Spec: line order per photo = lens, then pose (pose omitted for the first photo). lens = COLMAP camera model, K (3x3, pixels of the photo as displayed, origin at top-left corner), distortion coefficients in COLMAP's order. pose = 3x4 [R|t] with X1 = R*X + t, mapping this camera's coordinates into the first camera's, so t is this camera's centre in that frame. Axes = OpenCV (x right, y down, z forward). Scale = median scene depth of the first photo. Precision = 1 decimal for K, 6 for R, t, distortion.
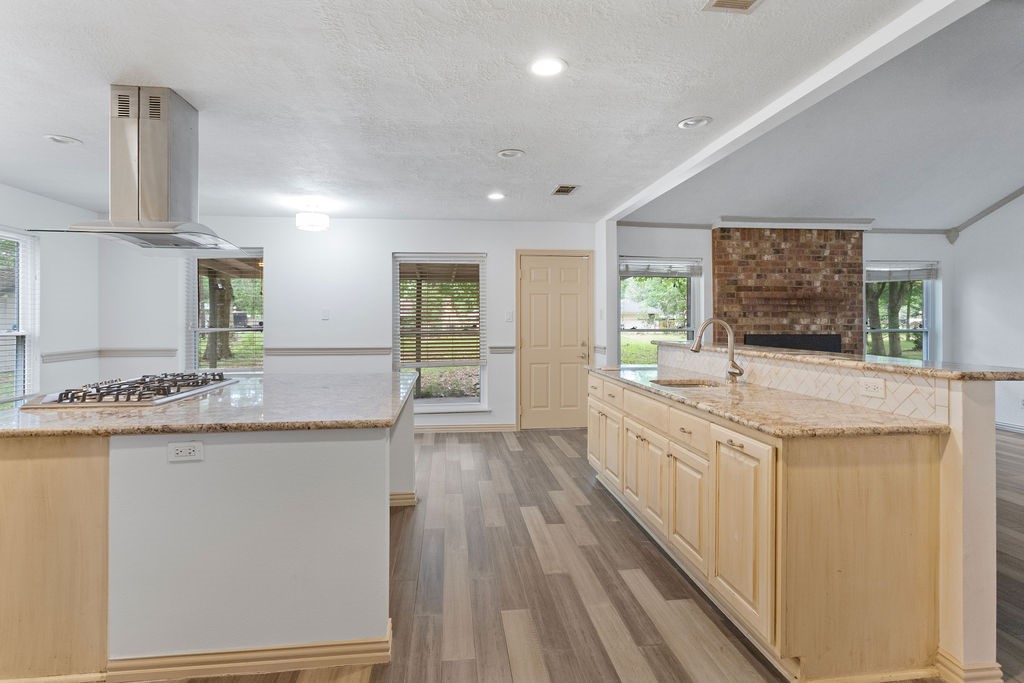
lens RADIAL K [[517.6, 0, 510.4], [0, 517.6, 318.6], [0, 0, 1]] dist [-0.002676, 0.000385]
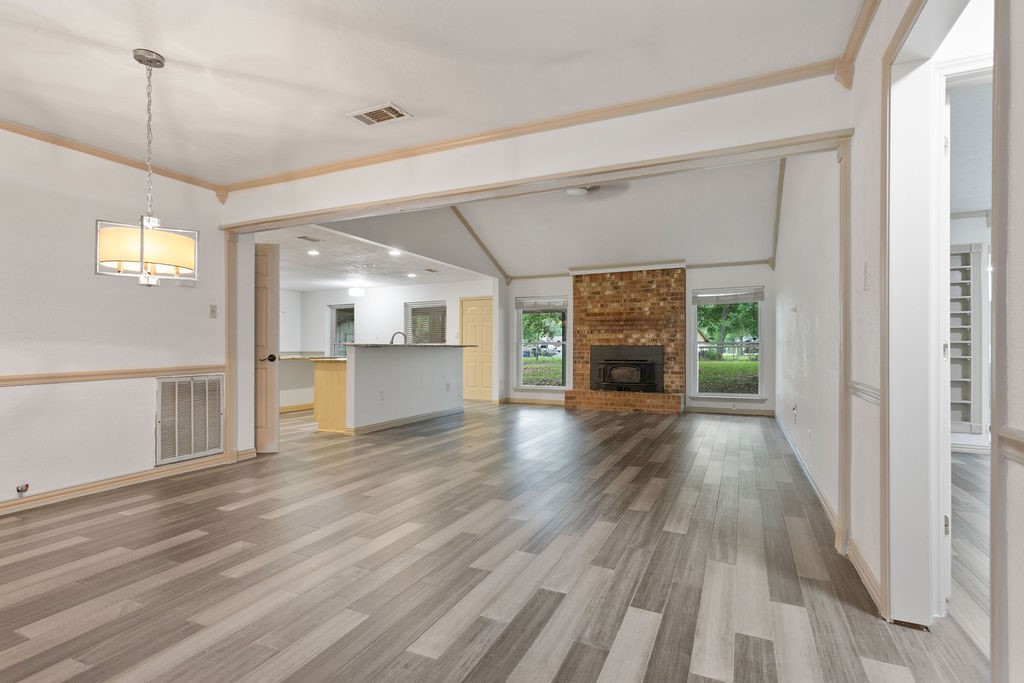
lens RADIAL K [[498.4, 0, 509.1], [0, 498.4, 348.8], [0, 0, 1]] dist [-0.002563, 0.005045]
pose [[0.848819, -0.001307, -0.528681, 1.002420], [0.001453, 0.999999, -0.000140, 0.040269], [0.528681, -0.000649, 0.848820, -0.342512]]
